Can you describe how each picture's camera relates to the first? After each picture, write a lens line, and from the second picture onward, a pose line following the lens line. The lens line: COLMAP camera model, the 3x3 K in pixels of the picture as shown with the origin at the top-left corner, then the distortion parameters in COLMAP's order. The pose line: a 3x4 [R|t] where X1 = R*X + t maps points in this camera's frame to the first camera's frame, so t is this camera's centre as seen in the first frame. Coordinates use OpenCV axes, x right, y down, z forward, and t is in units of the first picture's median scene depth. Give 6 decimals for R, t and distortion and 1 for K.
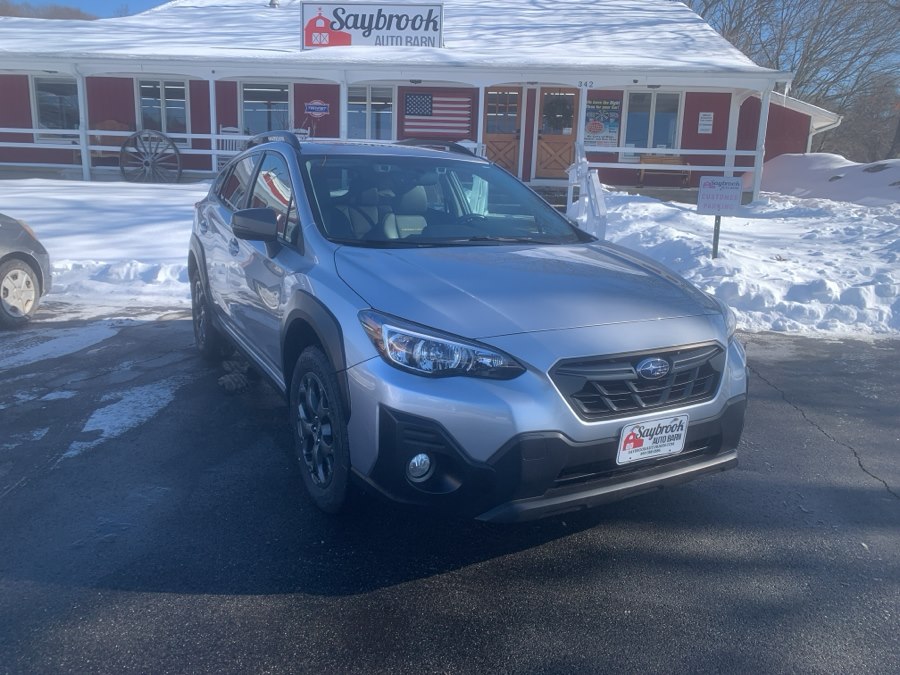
lens RADIAL K [[679.3, 0, 457.4], [0, 679.3, 333.5], [0, 0, 1]] dist [0.020103, -0.019764]
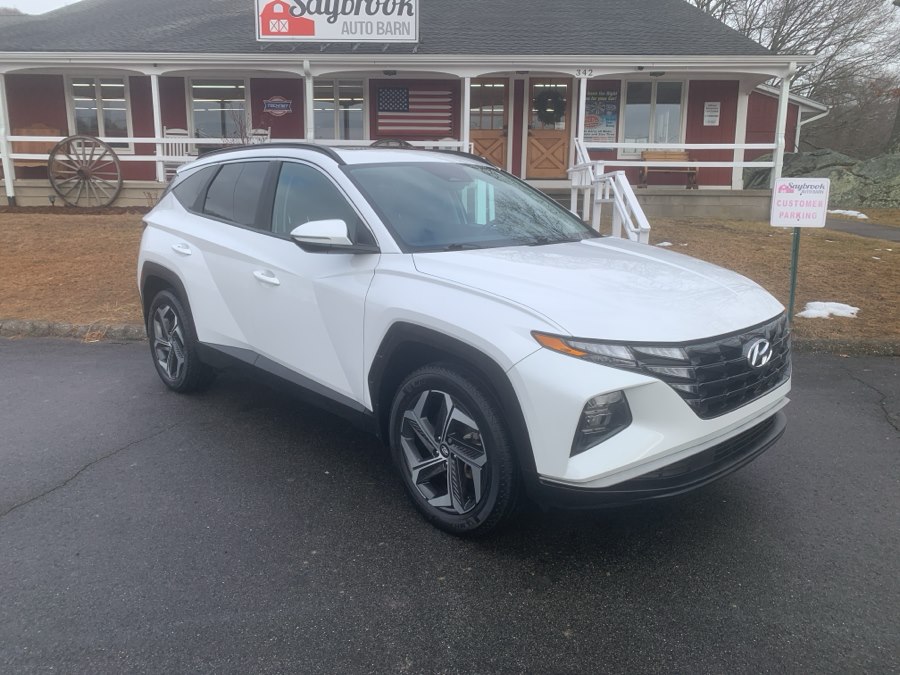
lens RADIAL K [[679.3, 0, 451.8], [0, 679.3, 333.0], [0, 0, 1]] dist [0.020103, -0.019764]
pose [[0.998436, -0.033274, 0.044937, -0.031417], [0.033173, 0.999445, 0.002990, -0.033105], [-0.045011, -0.001495, 0.998985, 0.112804]]
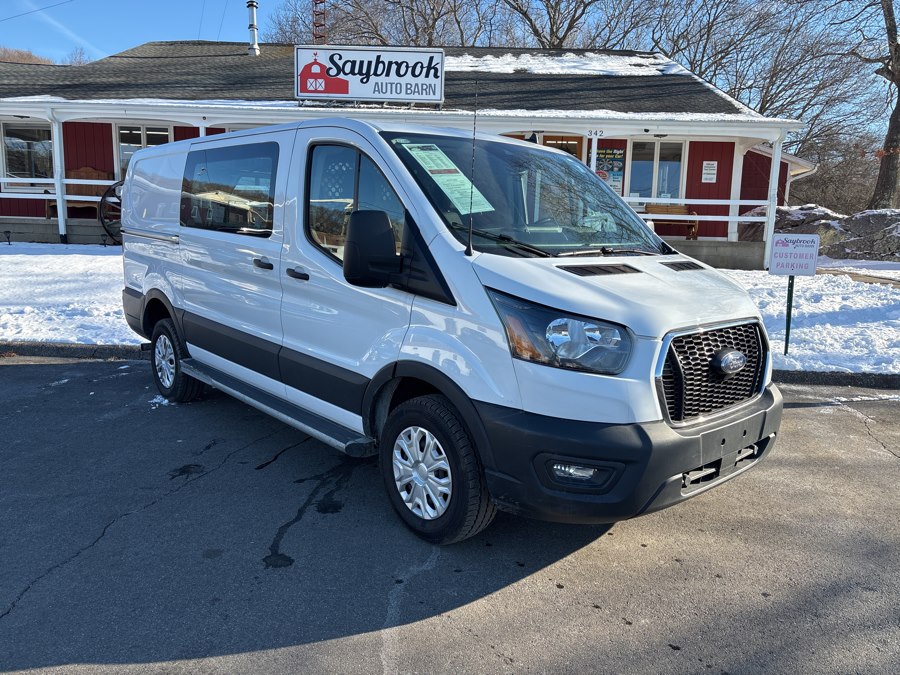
lens RADIAL K [[679.3, 0, 455.2], [0, 679.3, 336.4], [0, 0, 1]] dist [0.020103, -0.019764]
pose [[0.997988, -0.012994, 0.062053, -0.069124], [0.016351, 0.998412, -0.053906, -0.024551], [-0.061254, 0.054812, 0.996616, 0.053042]]
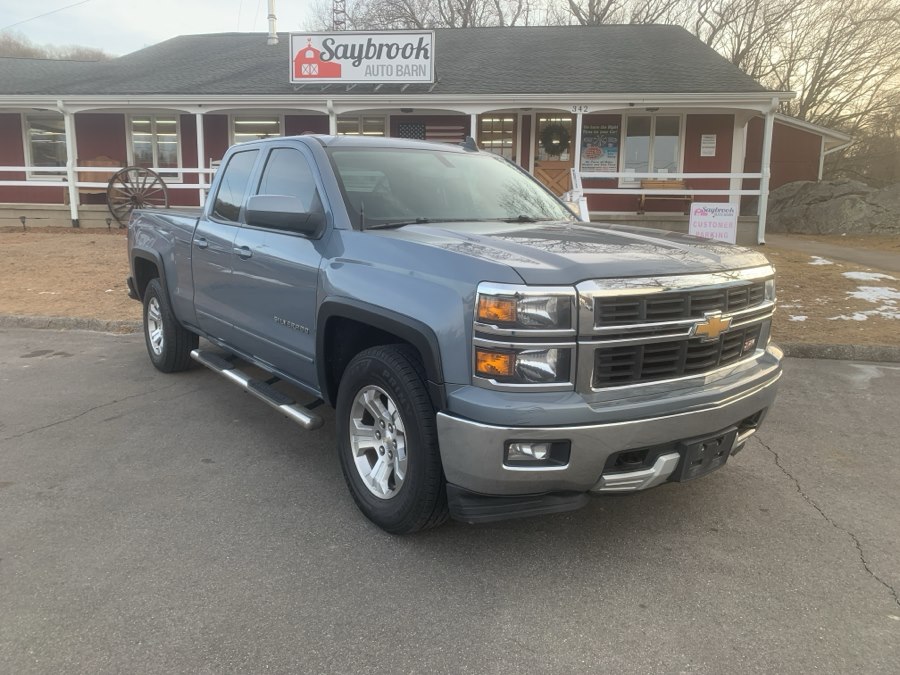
lens RADIAL K [[679.3, 0, 454.1], [0, 679.3, 332.9], [0, 0, 1]] dist [0.020103, -0.019764]
pose [[0.999451, -0.014038, -0.030016, 0.030878], [0.012850, 0.999140, -0.039412, -0.011466], [0.030544, 0.039005, 0.998772, 0.038643]]
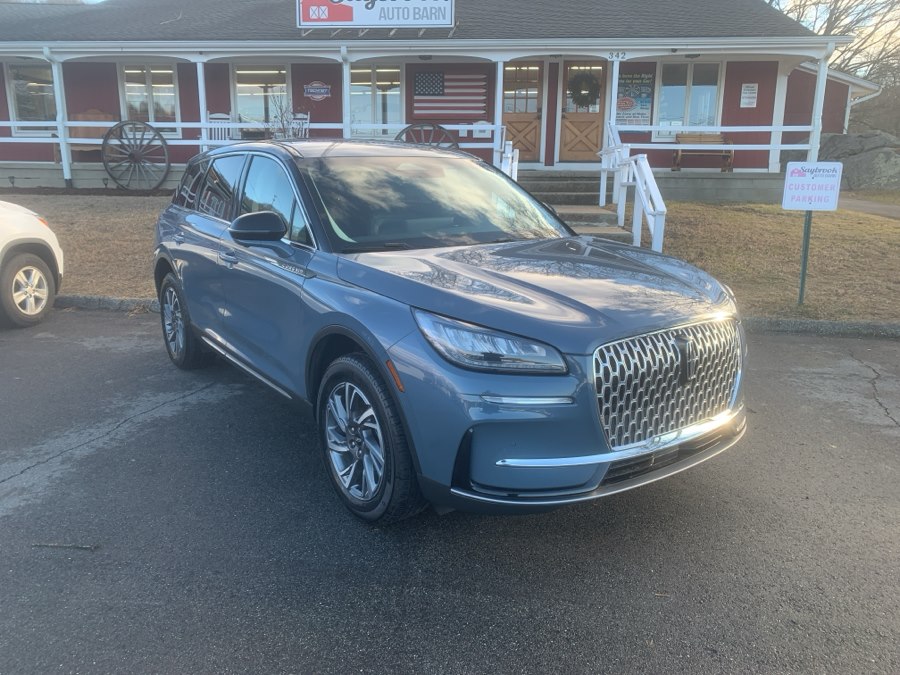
lens RADIAL K [[679.3, 0, 453.0], [0, 679.3, 331.6], [0, 0, 1]] dist [0.020103, -0.019764]
pose [[0.999649, -0.019439, -0.018020, -0.015273], [0.019875, 0.999506, 0.024355, -0.029107], [0.017537, -0.024705, 0.999541, 0.090458]]
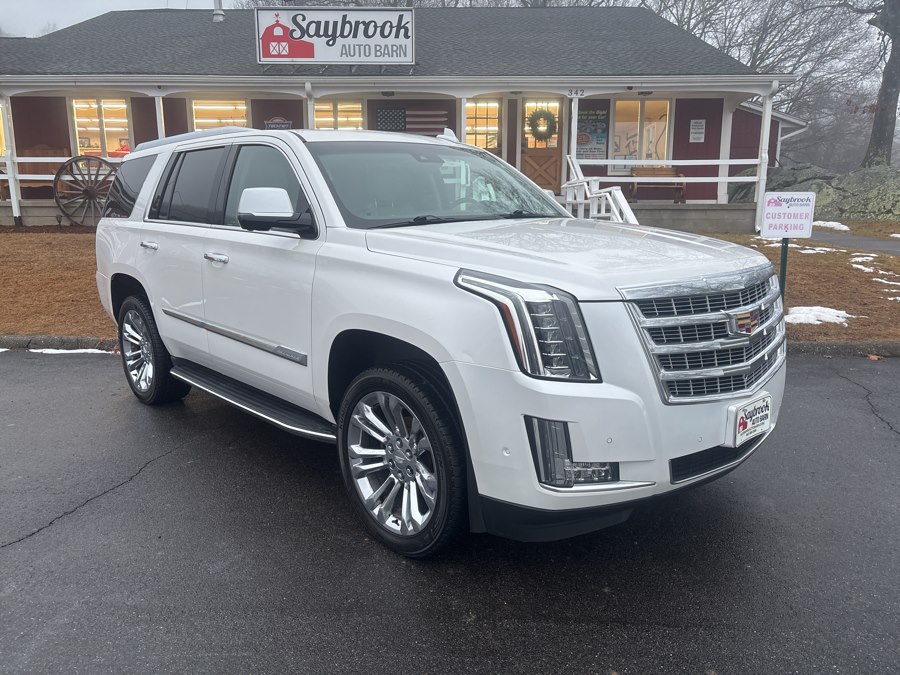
lens RADIAL K [[679.3, 0, 452.6], [0, 679.3, 336.2], [0, 0, 1]] dist [0.020103, -0.019764]
pose [[0.996760, -0.045161, 0.066564, -0.049093], [0.046170, 0.998840, -0.013697, -0.029538], [-0.065868, 0.016726, 0.997688, 0.090465]]
